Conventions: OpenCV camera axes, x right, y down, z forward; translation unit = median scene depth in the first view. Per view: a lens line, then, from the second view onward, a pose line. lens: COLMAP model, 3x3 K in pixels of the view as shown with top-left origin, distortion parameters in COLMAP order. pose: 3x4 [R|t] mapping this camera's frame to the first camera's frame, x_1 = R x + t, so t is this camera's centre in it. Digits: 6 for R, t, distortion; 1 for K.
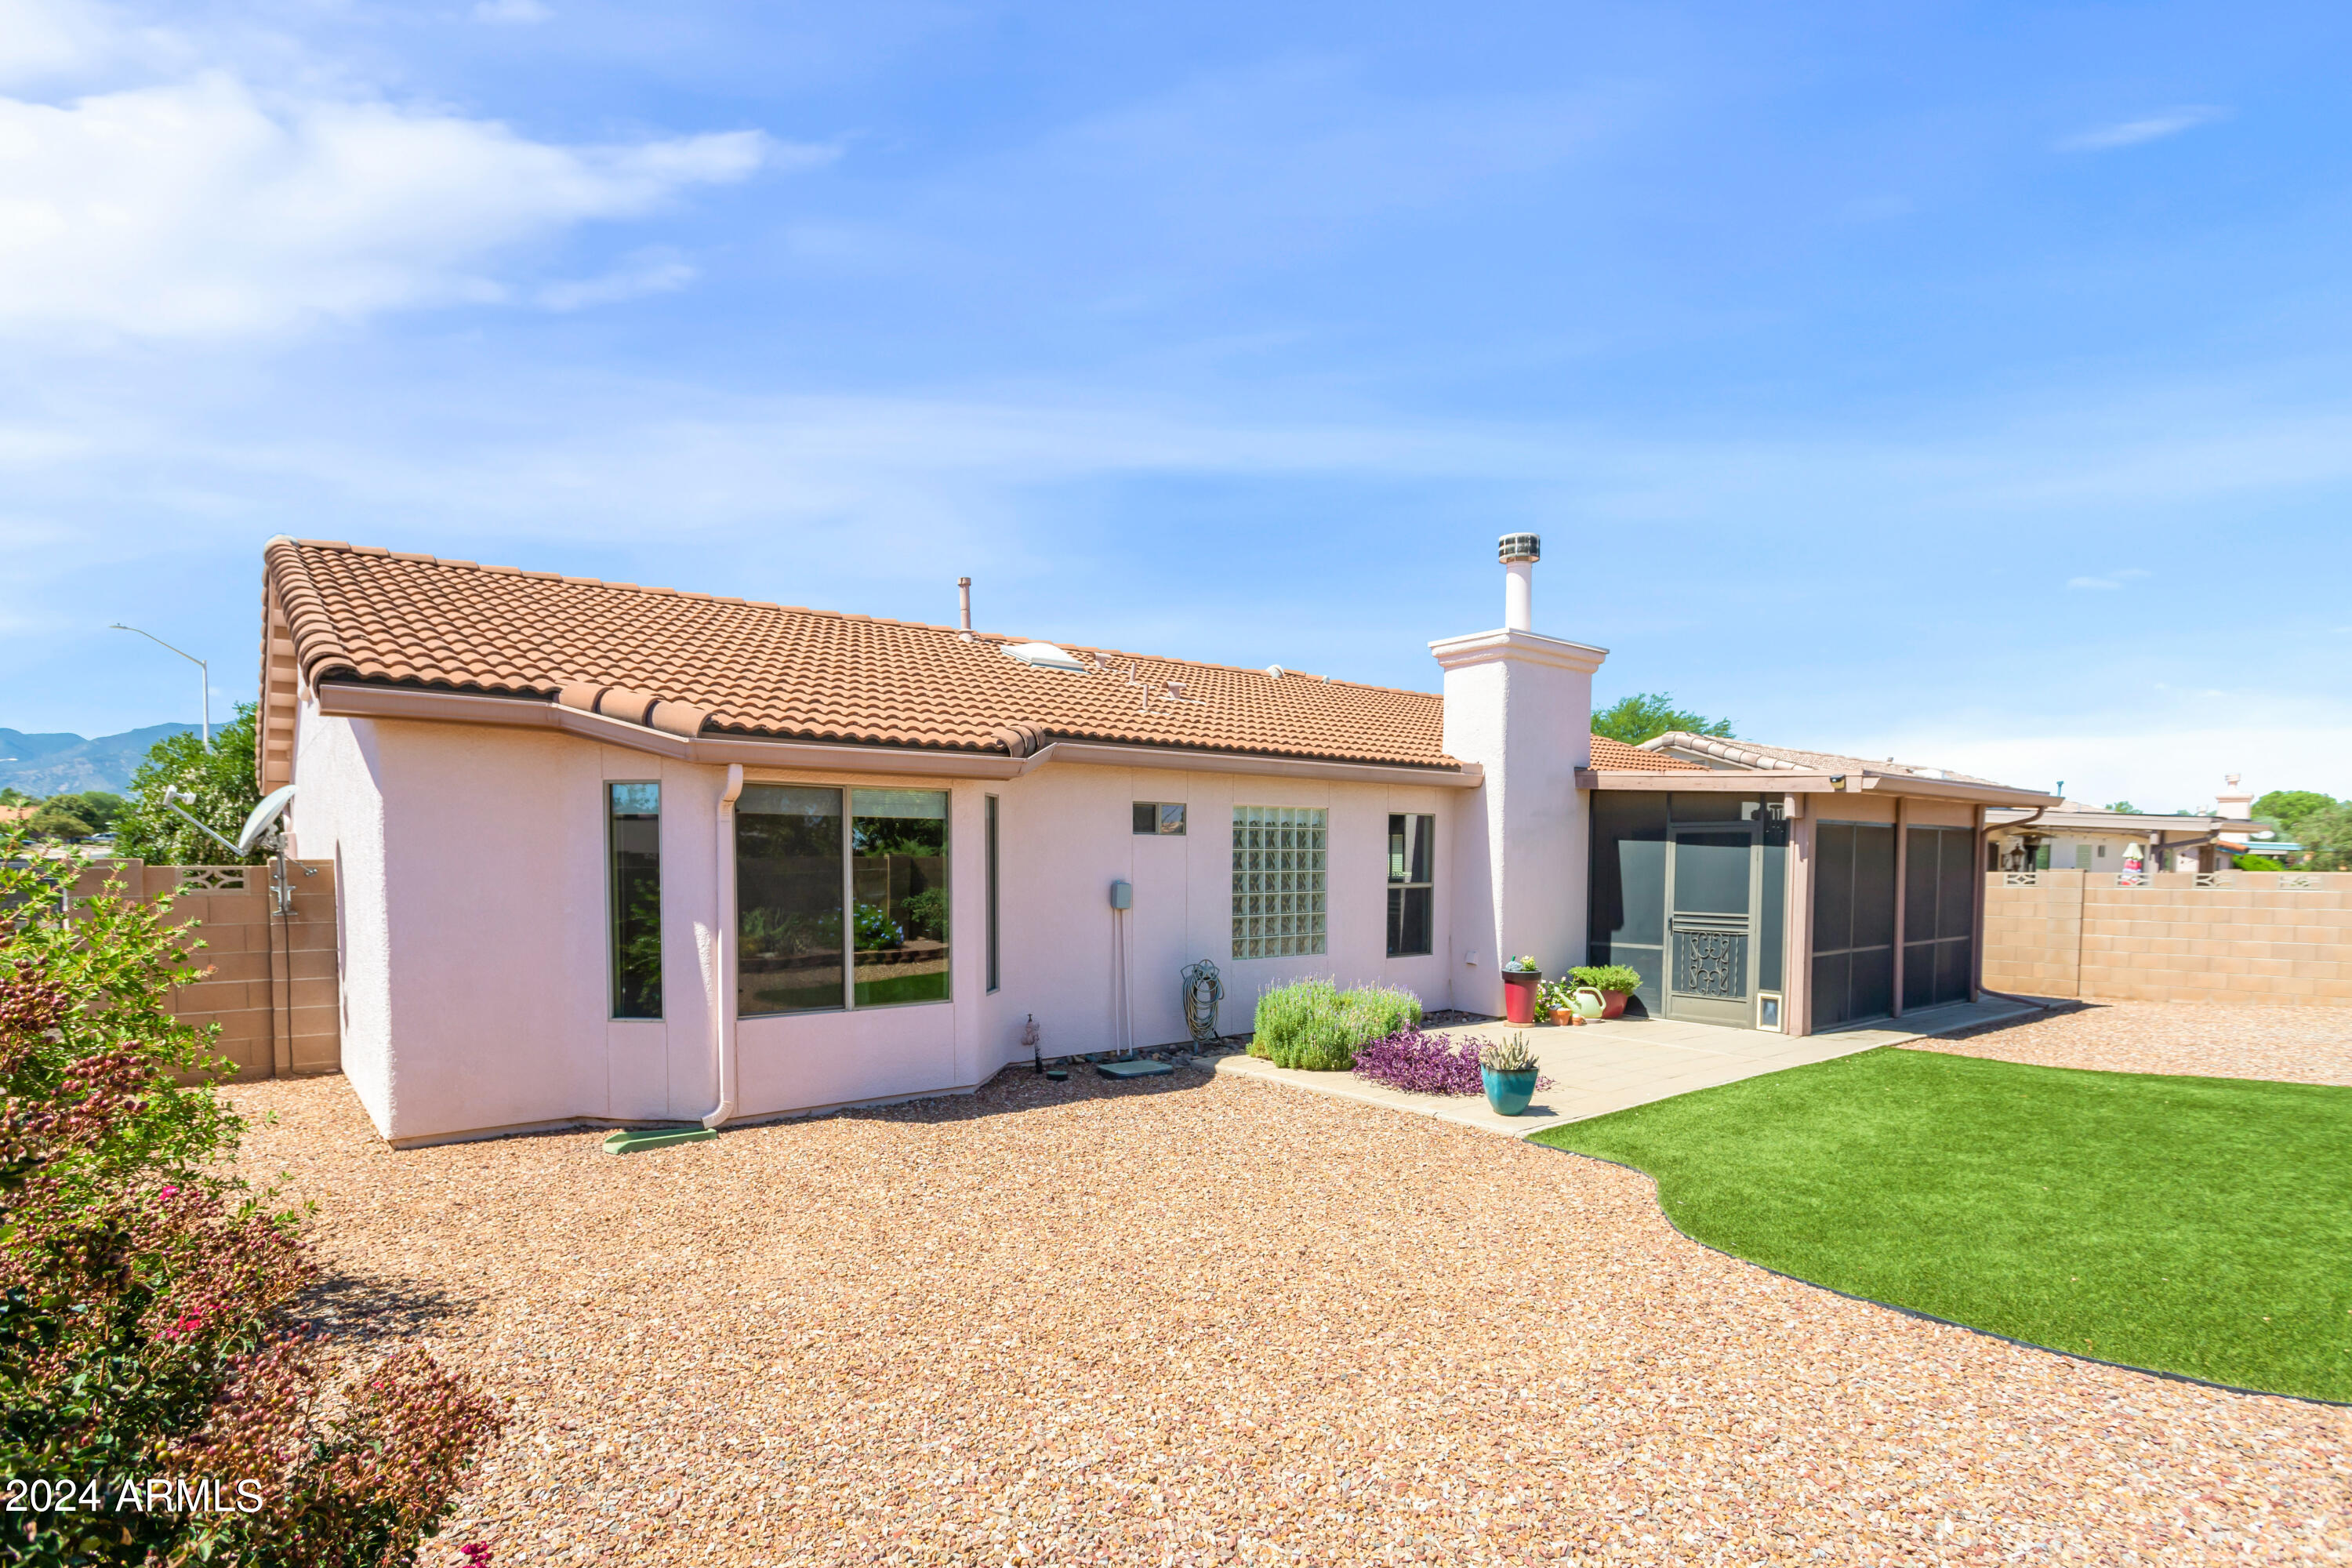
lens RADIAL K [[1142.2, 0, 1170.9], [0, 1142.2, 901.0], [0, 0, 1]] dist [0.003428, 0.001908]
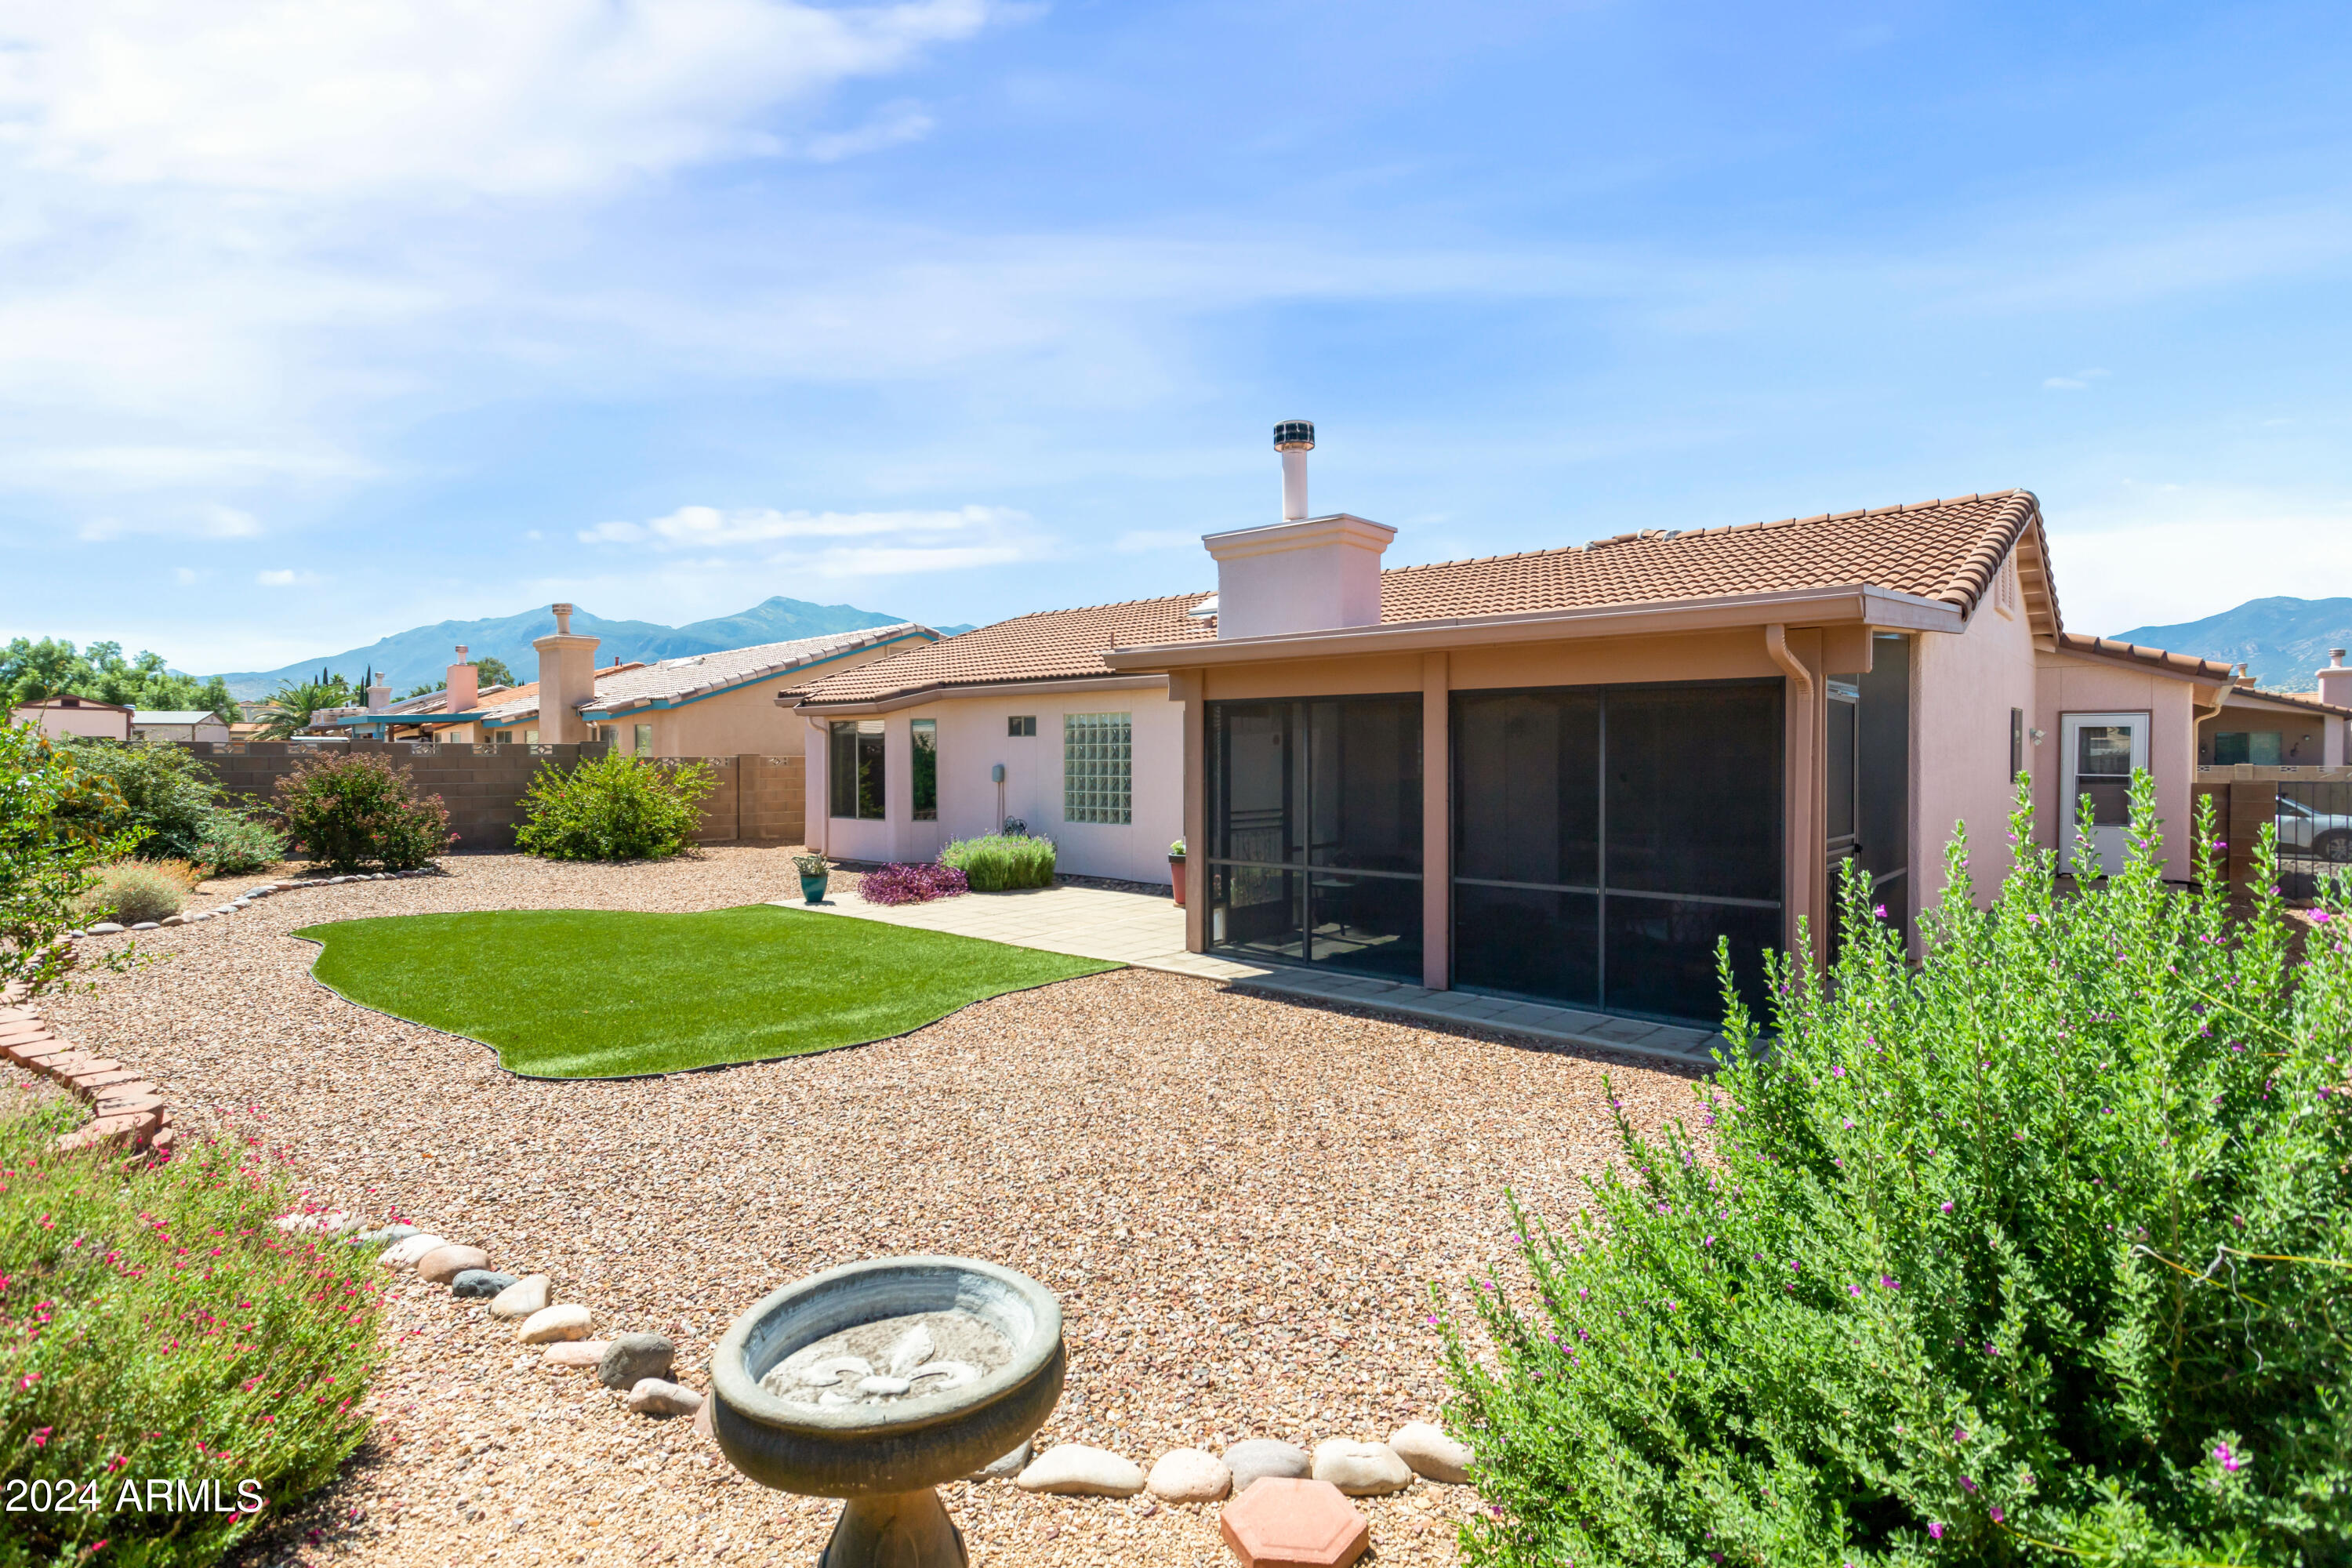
lens RADIAL K [[1142.2, 0, 1175.5], [0, 1142.2, 782.8], [0, 0, 1]] dist [0.003428, 0.001908]
pose [[0.189317, 0.019296, -0.981726, 1.922397], [-0.037285, 0.999227, 0.012450, -0.026747], [0.981208, 0.034246, 0.189890, 1.109807]]
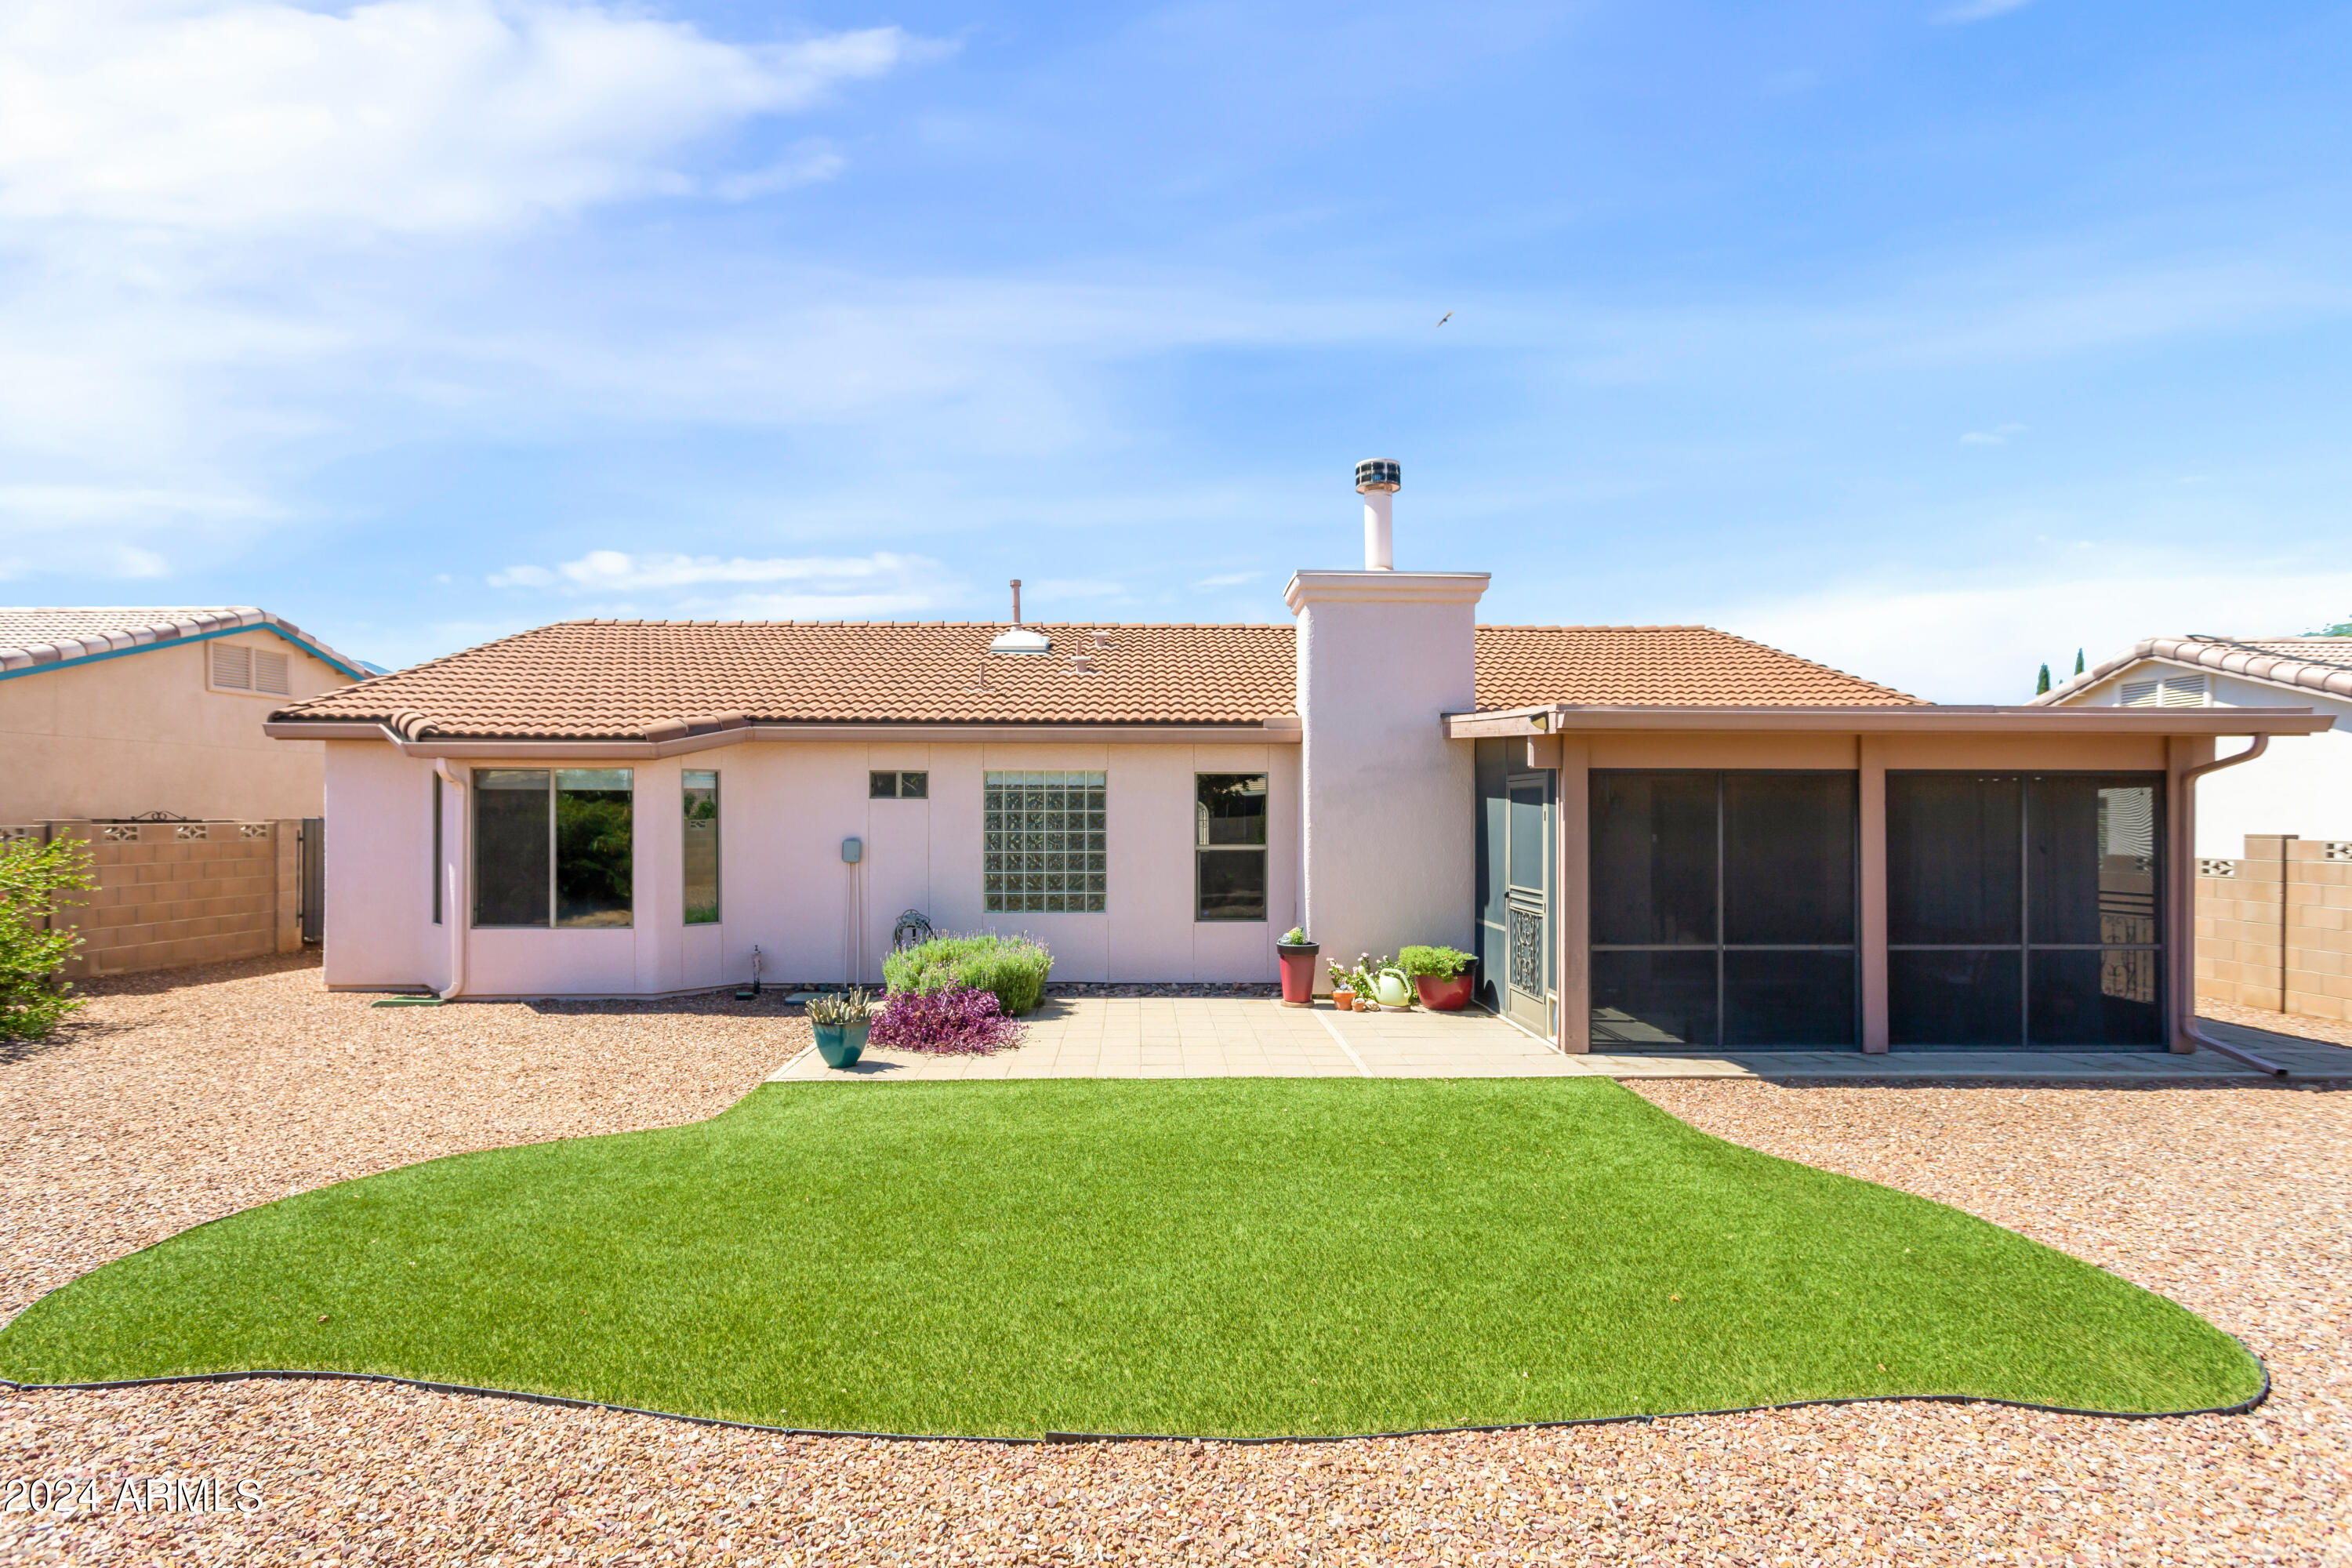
lens RADIAL K [[1142.2, 0, 1180.1], [0, 1142.2, 823.5], [0, 0, 1]] dist [0.003428, 0.001908]
pose [[0.807029, 0.001875, -0.590509, 1.086034], [-0.021258, 0.999439, -0.025879, -0.011712], [0.590129, 0.033438, 0.806616, 0.298432]]
